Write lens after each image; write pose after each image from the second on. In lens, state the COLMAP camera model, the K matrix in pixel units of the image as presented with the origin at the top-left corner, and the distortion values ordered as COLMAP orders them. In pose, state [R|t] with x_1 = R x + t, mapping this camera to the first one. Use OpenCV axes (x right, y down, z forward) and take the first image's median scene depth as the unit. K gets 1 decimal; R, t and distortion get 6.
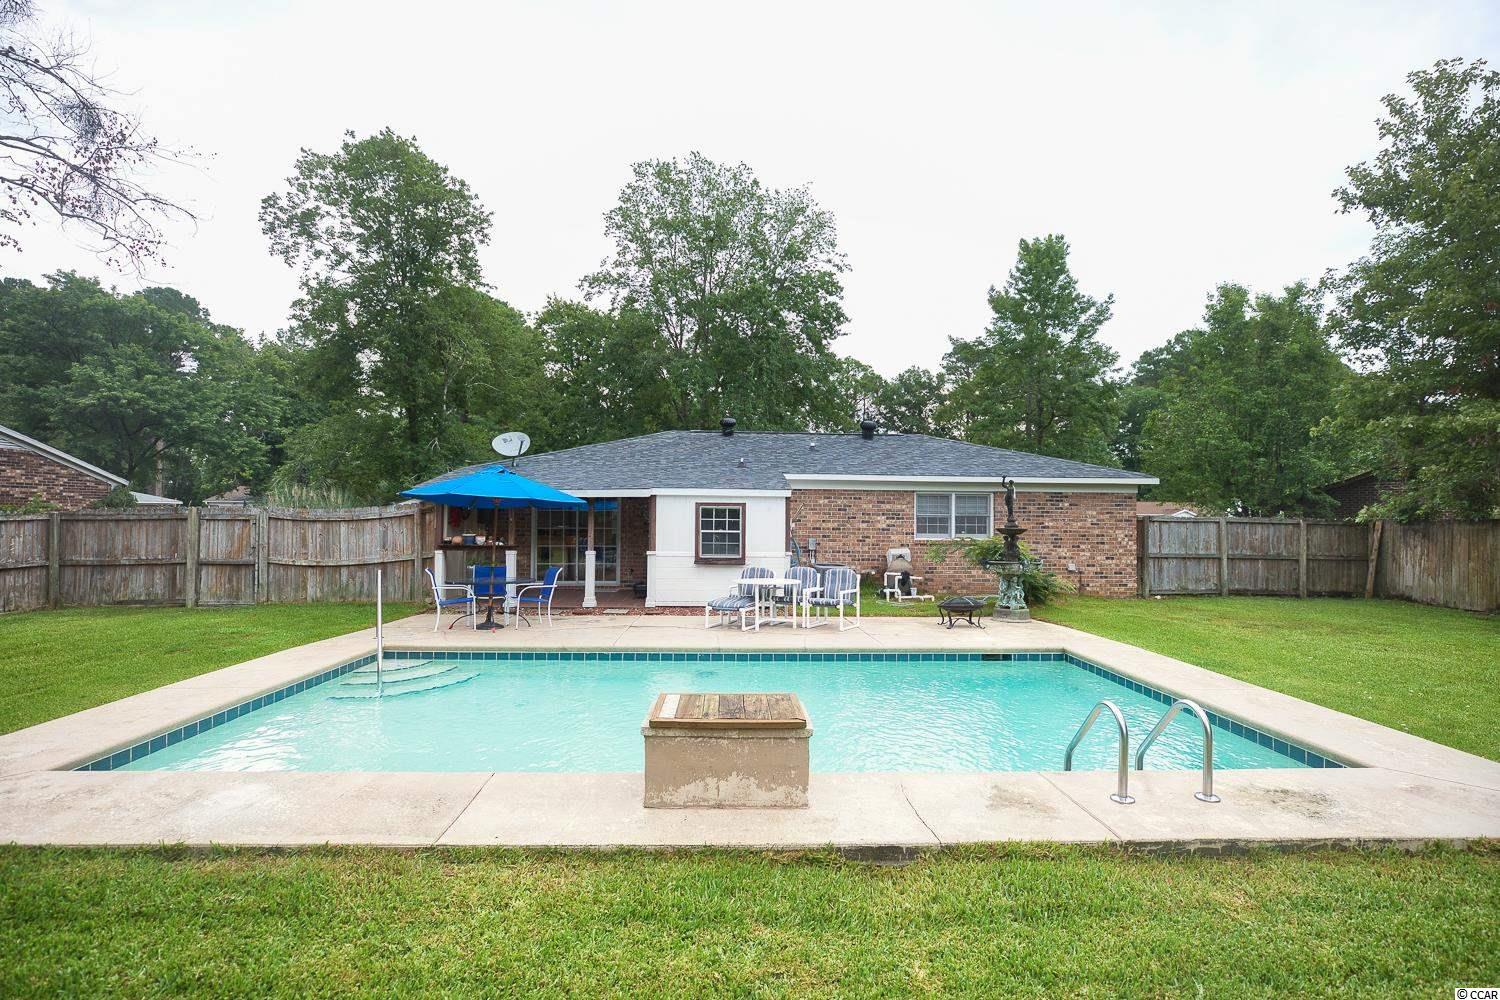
lens RADIAL K [[688.9, 0, 741.1], [0, 688.9, 498.6], [0, 0, 1]] dist [-0.026987, 0.011040]
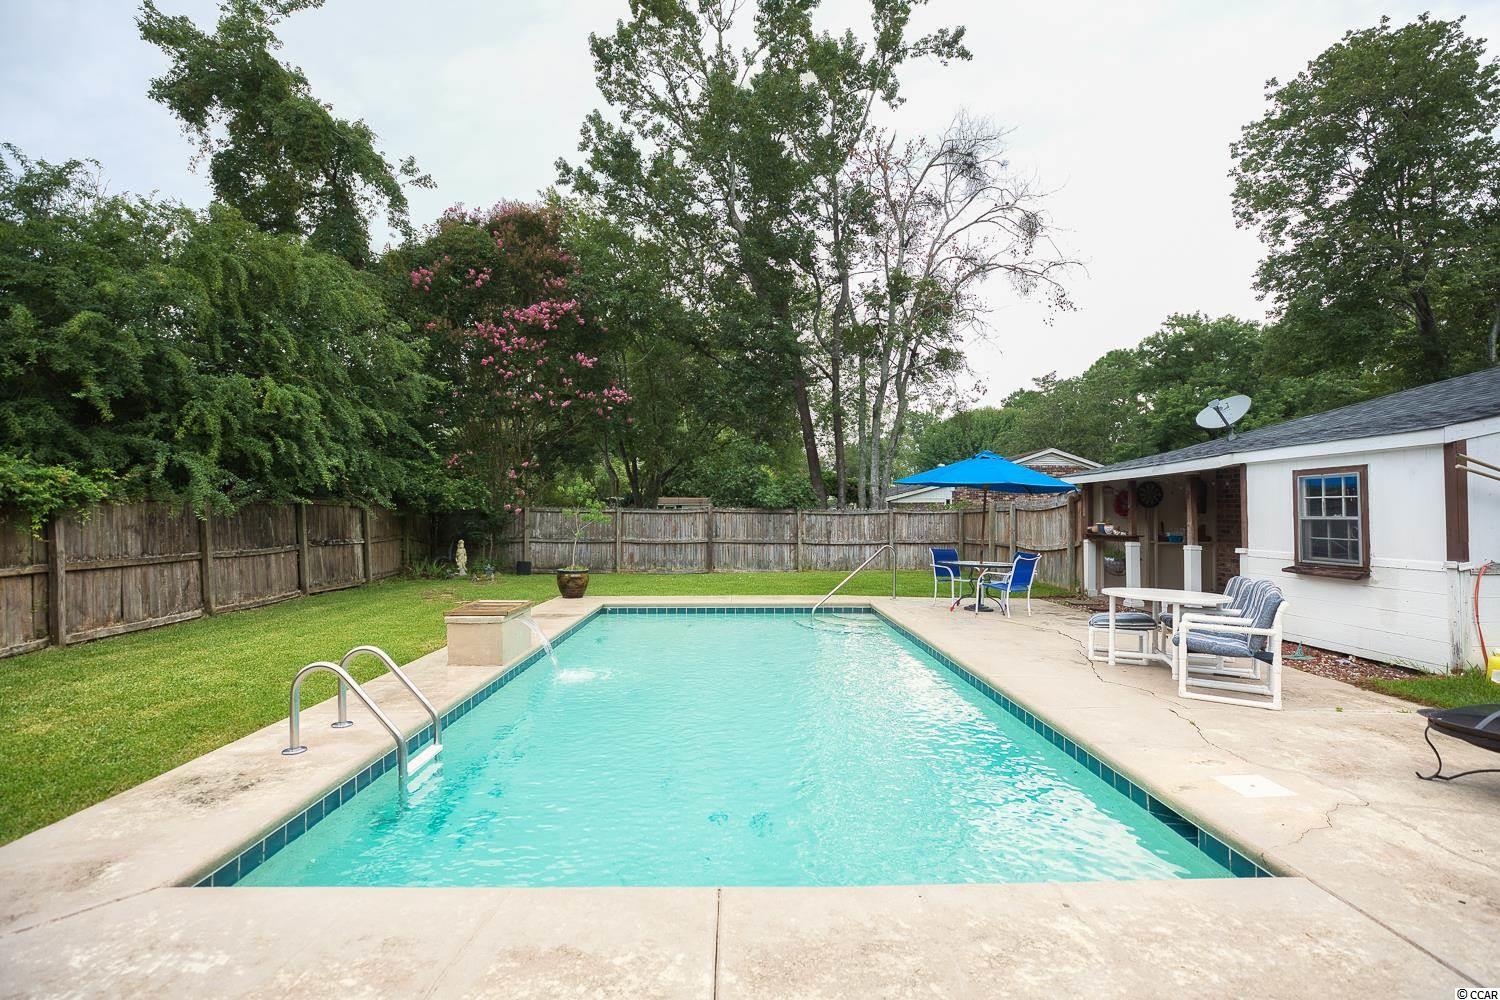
lens RADIAL K [[688.9, 0, 754.1], [0, 688.9, 501.6], [0, 0, 1]] dist [-0.026987, 0.011040]
pose [[-0.003180, -0.028598, -0.999586, 0.474222], [0.028863, 0.999172, -0.028678, 0.032498], [0.999578, -0.028942, -0.002352, 0.471377]]
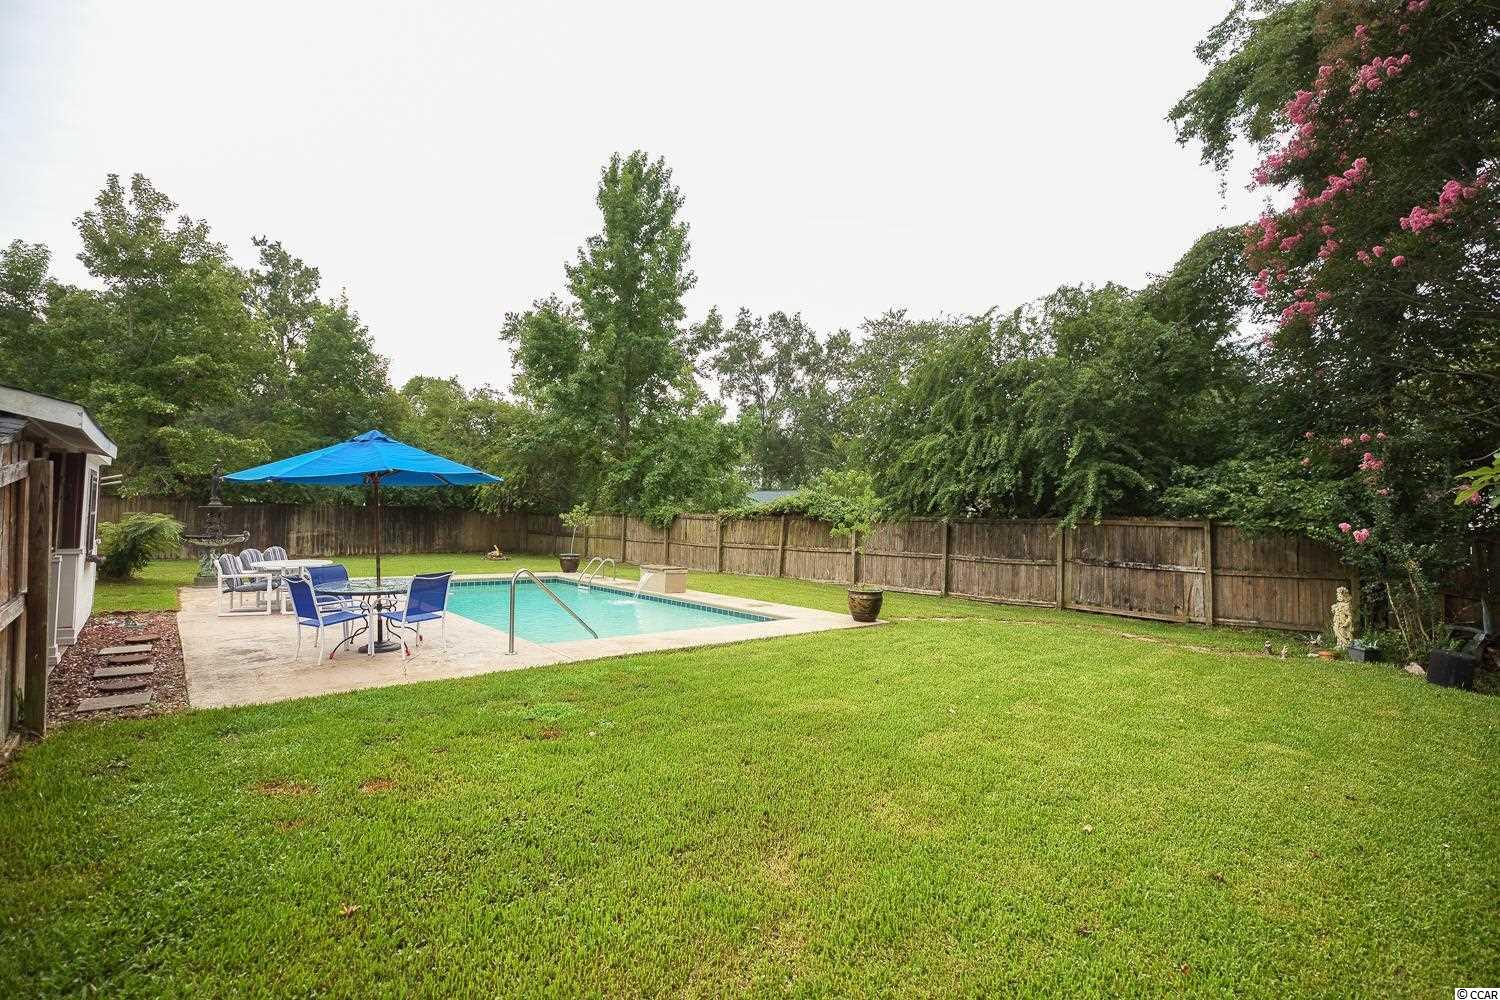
lens RADIAL K [[688.9, 0, 744.9], [0, 688.9, 500.0], [0, 0, 1]] dist [-0.026987, 0.011040]
pose [[-0.633054, -0.003725, 0.774099, -0.839367], [-0.055453, 0.997638, -0.040549, 0.023499], [-0.772119, -0.068595, -0.631765, 0.834089]]
